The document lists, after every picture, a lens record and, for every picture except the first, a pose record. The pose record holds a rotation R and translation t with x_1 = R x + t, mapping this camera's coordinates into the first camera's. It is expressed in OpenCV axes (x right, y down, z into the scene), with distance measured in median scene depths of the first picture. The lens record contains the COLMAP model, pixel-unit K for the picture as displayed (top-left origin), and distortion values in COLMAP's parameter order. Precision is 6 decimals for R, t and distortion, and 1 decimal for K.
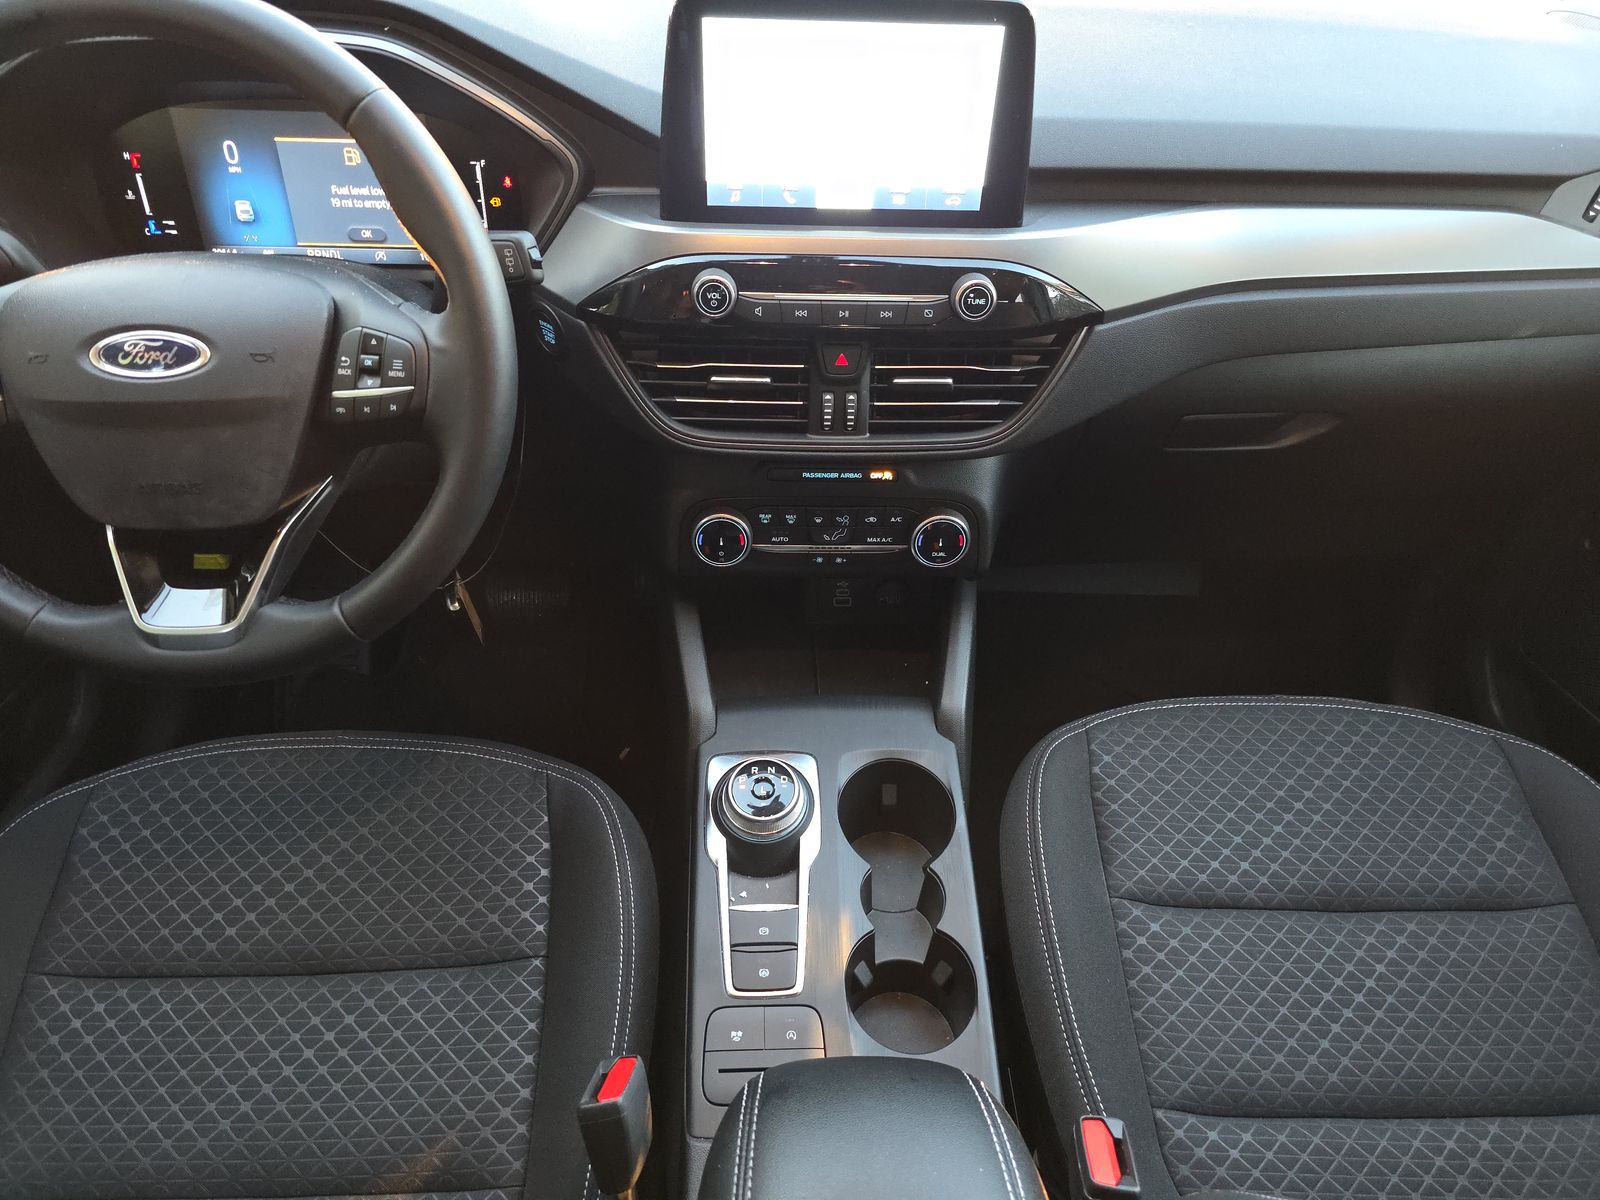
lens RADIAL K [[1085.2, 0, 800.0], [0, 1085.2, 600.0], [0, 0, 1]] dist [0.069029, -0.103358]
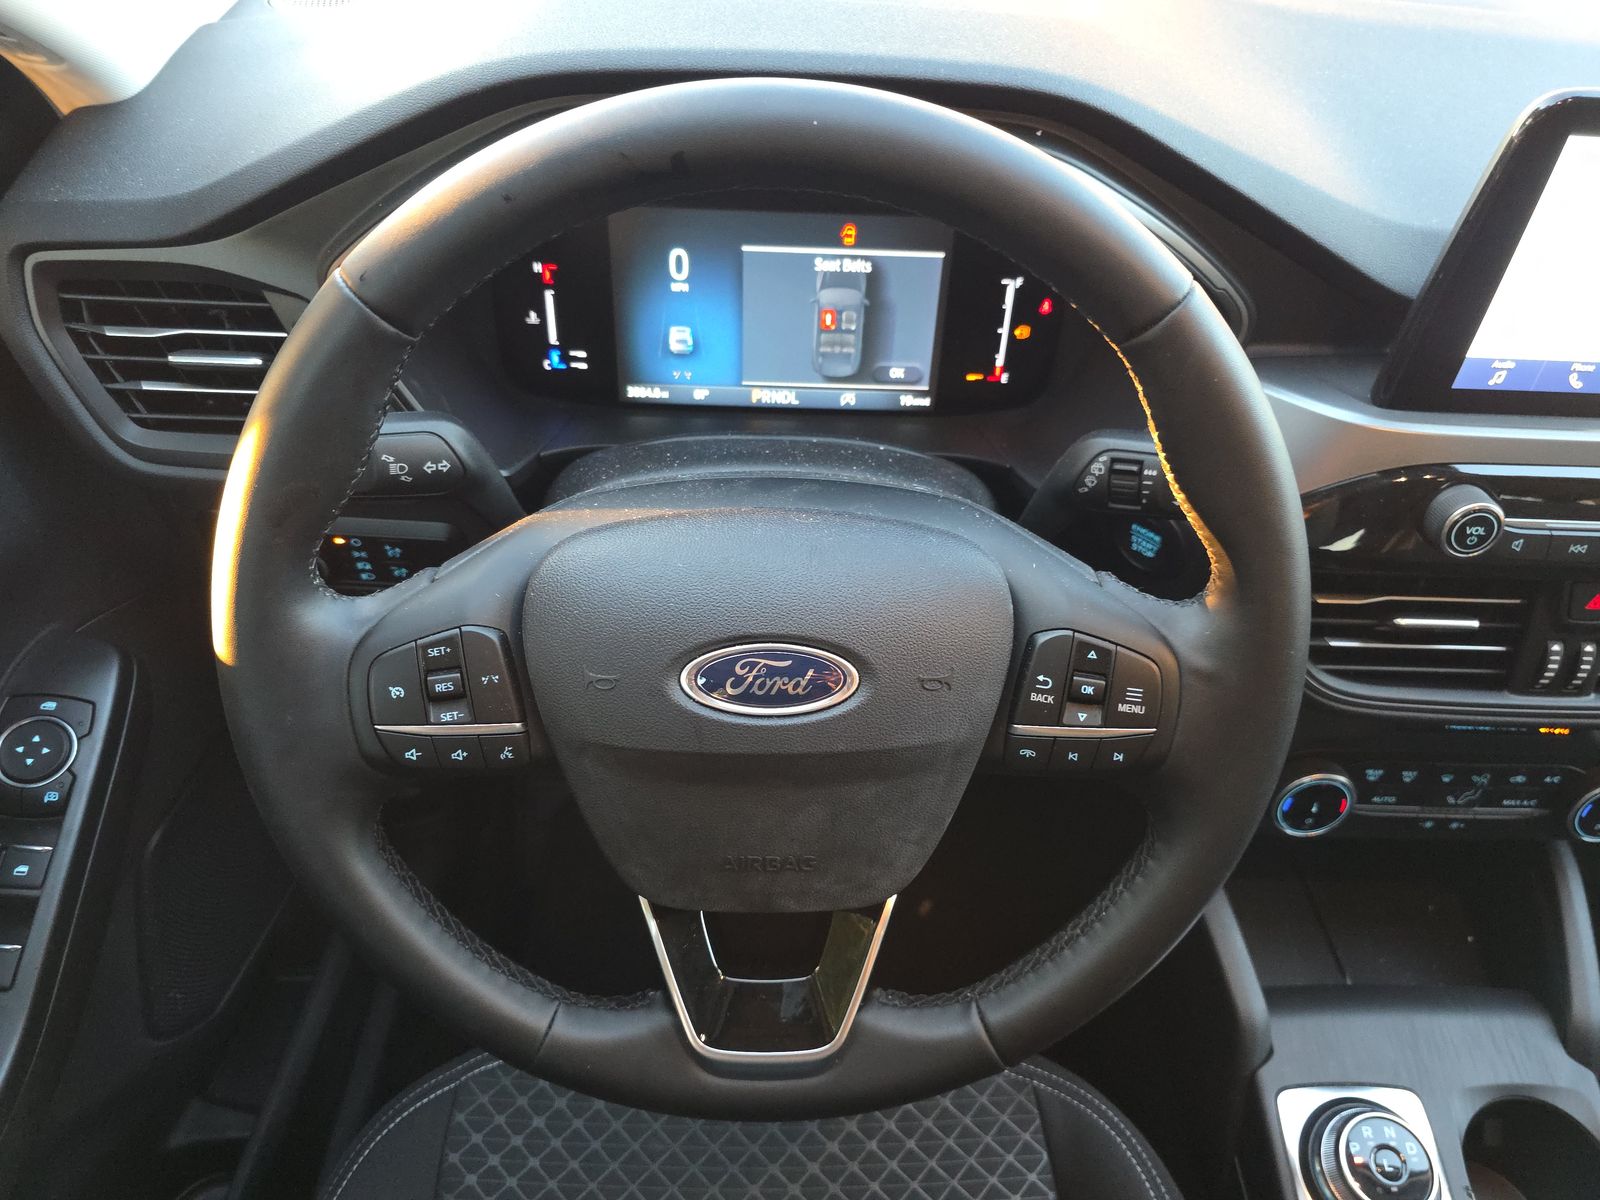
lens RADIAL K [[1111.9, 0, 772.3], [0, 1111.9, 604.1], [0, 0, 1]] dist [0.026198, -0.035229]
pose [[0.998962, 0.029120, -0.035031, -0.476716], [-0.027197, 0.998161, 0.054177, -0.254119], [0.036545, -0.053168, 0.997917, 0.289725]]
